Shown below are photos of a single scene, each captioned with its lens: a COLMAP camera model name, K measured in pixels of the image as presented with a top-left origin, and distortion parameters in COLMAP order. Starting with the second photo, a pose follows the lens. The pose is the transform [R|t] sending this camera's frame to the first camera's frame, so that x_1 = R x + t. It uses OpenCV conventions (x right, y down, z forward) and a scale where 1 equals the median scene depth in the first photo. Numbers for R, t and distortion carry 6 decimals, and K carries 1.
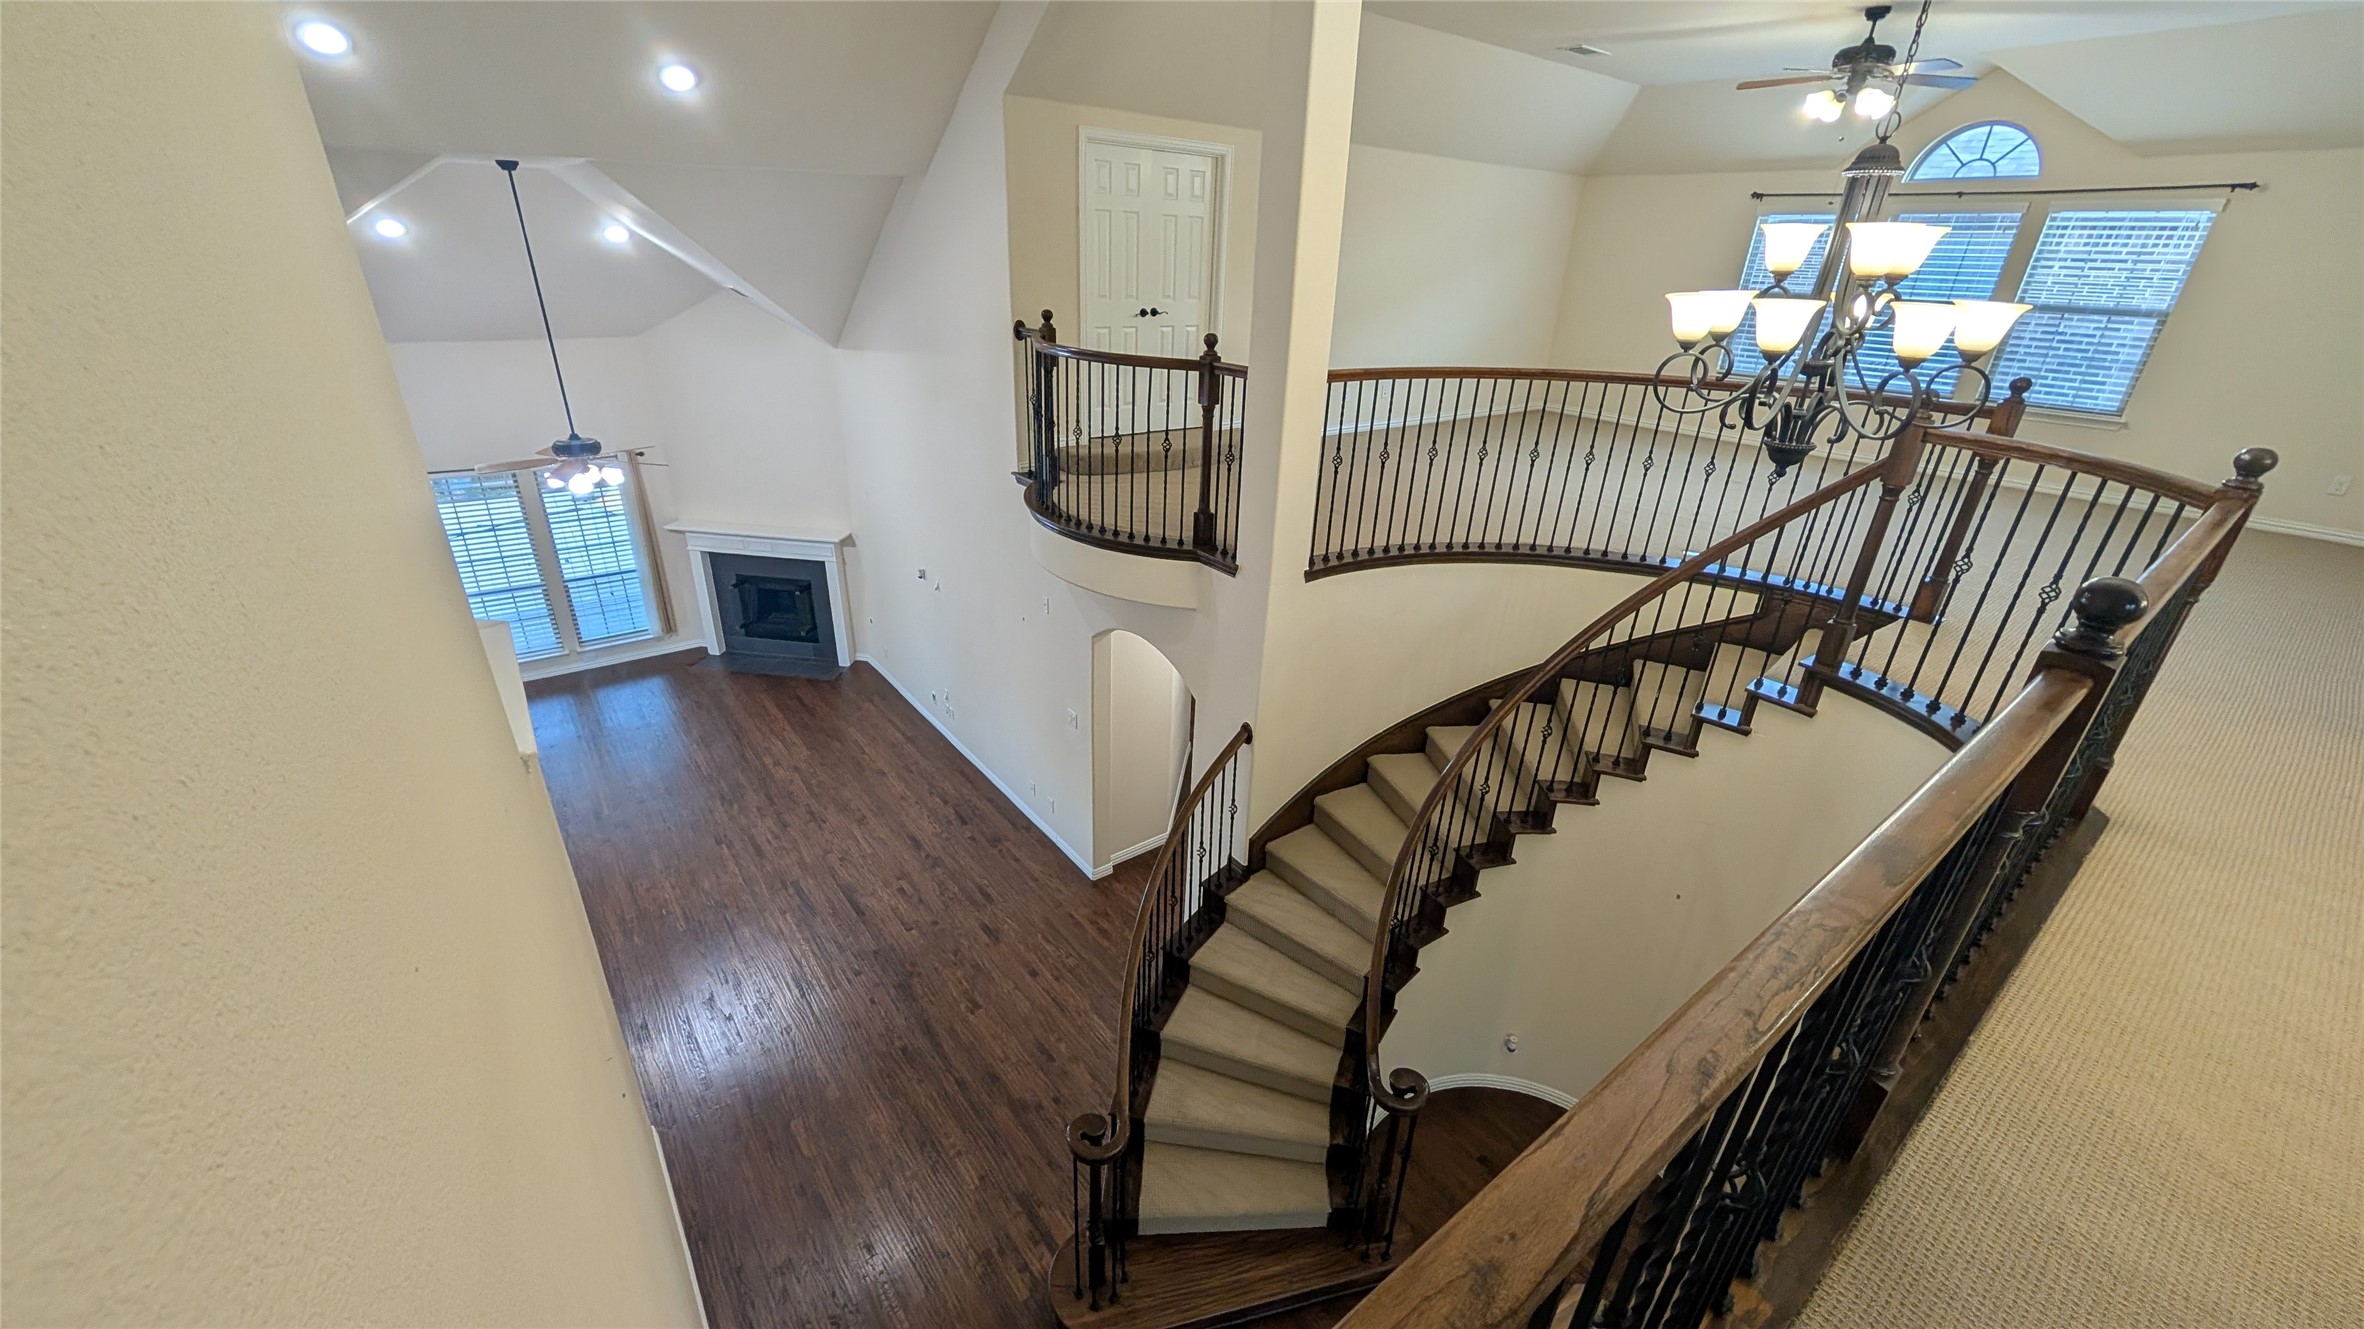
lens RADIAL K [[884.5, 0, 1182.0], [0, 884.5, 664.5], [0, 0, 1]] dist [-0.000558, -0.000026]
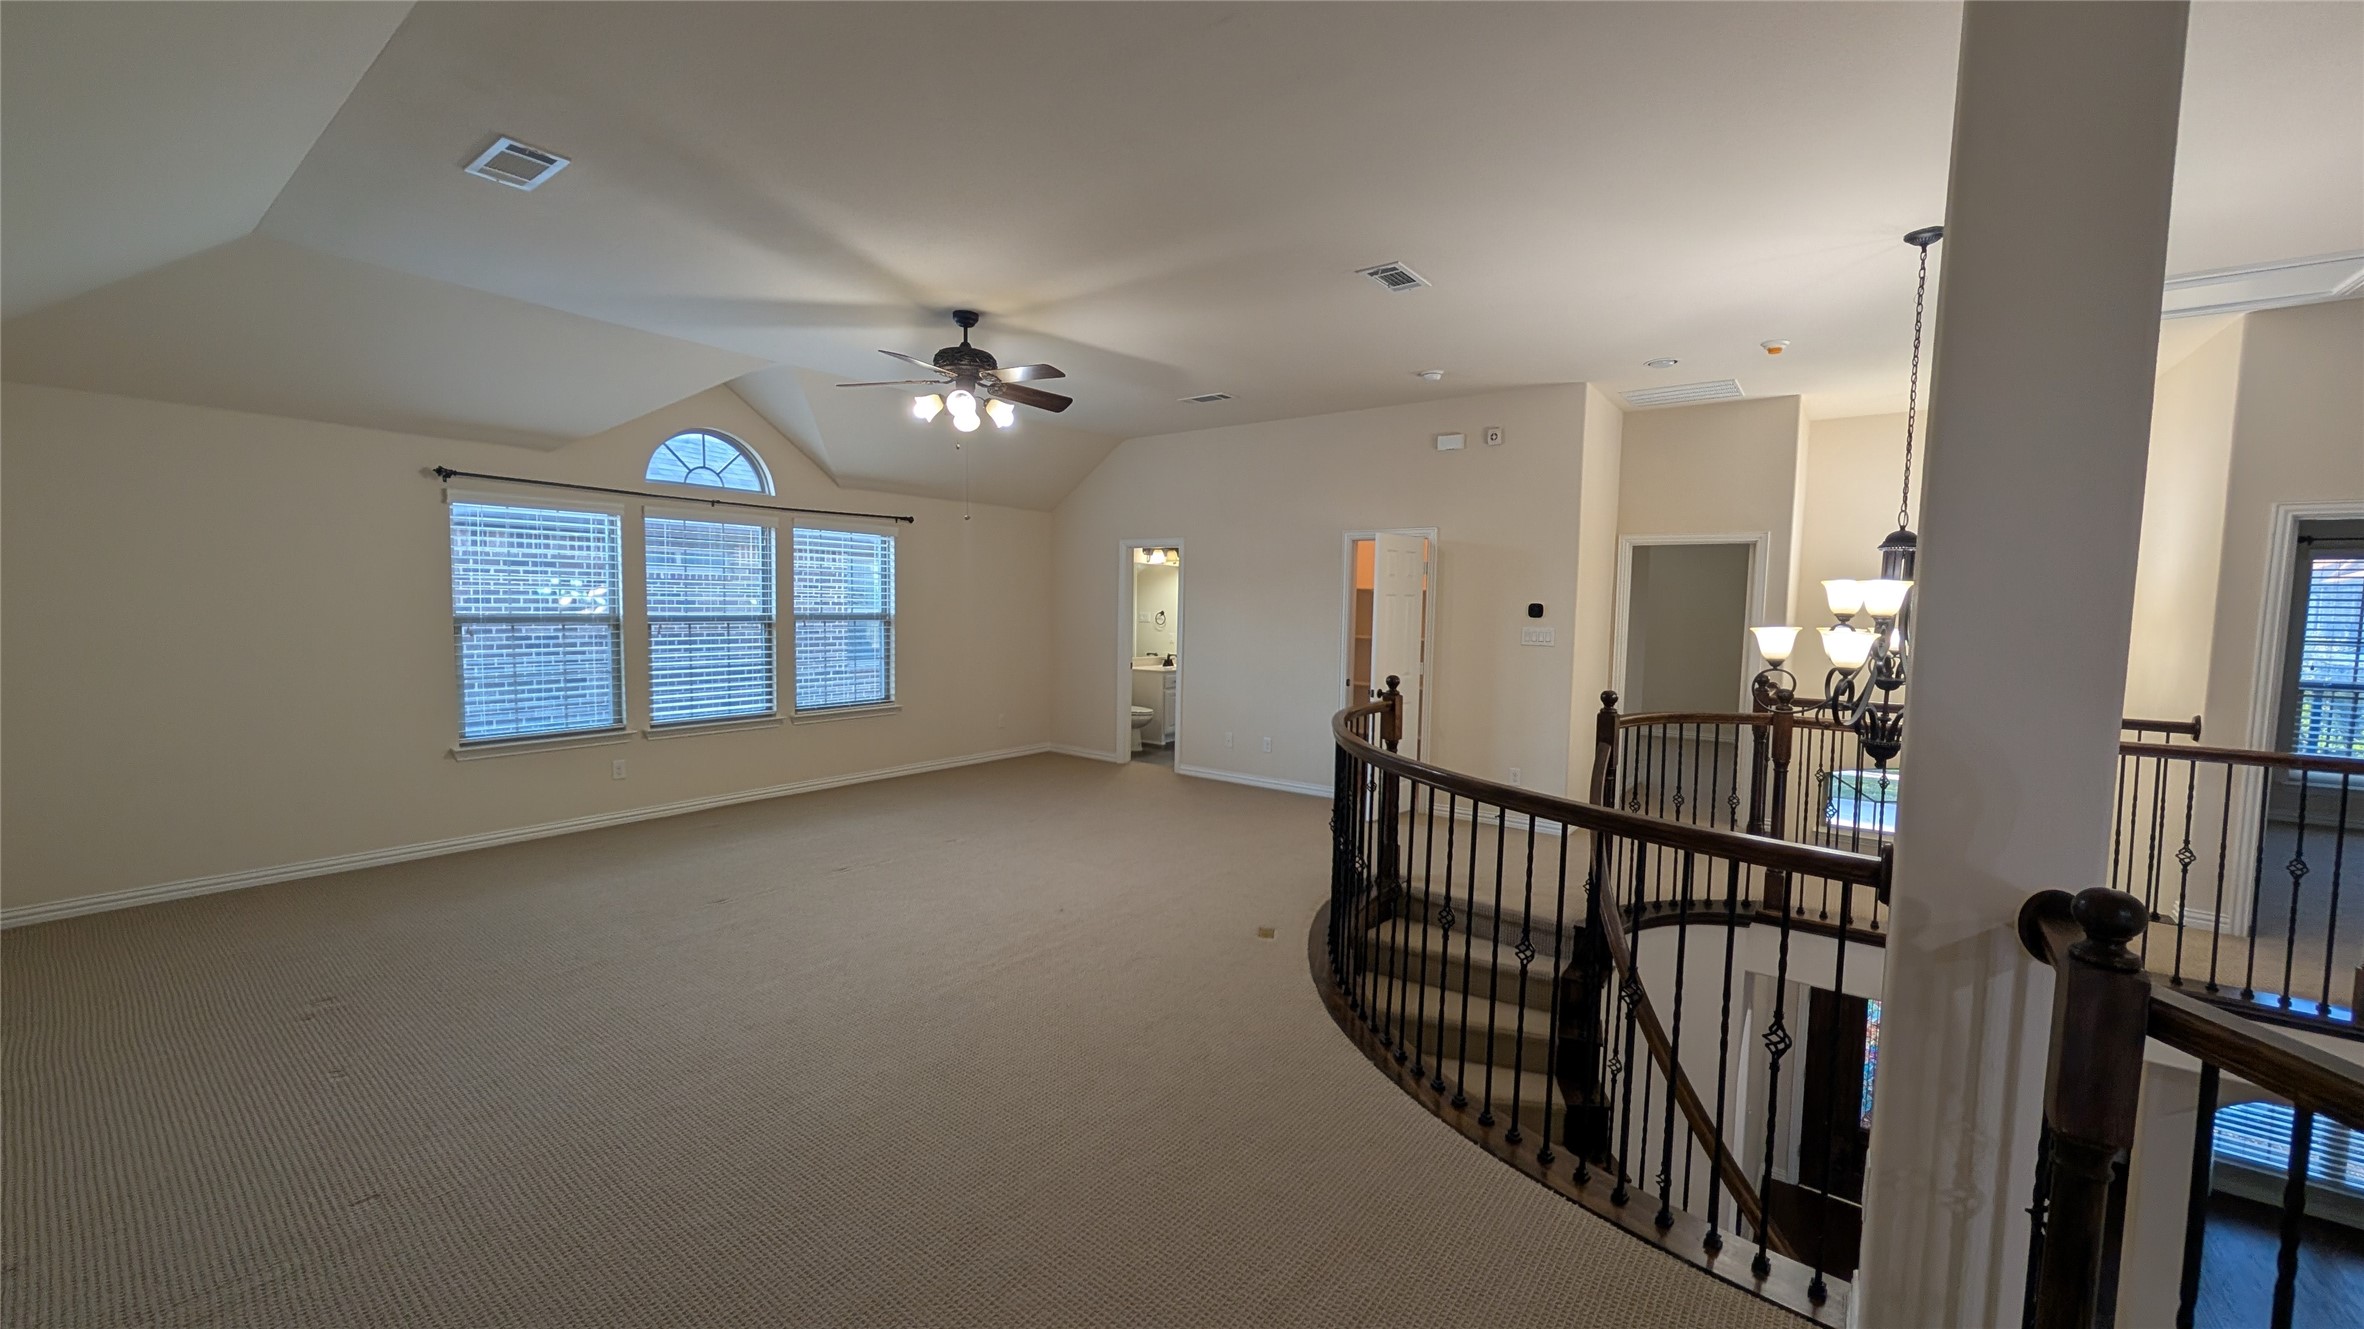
lens RADIAL K [[884.5, 0, 1182.0], [0, 884.5, 664.5], [0, 0, 1]] dist [-0.000558, -0.000026]
pose [[-0.229322, -0.108670, 0.967265, -0.109094], [0.382613, 0.903688, 0.192238, -0.438457], [-0.894997, 0.414173, -0.165657, 0.923988]]
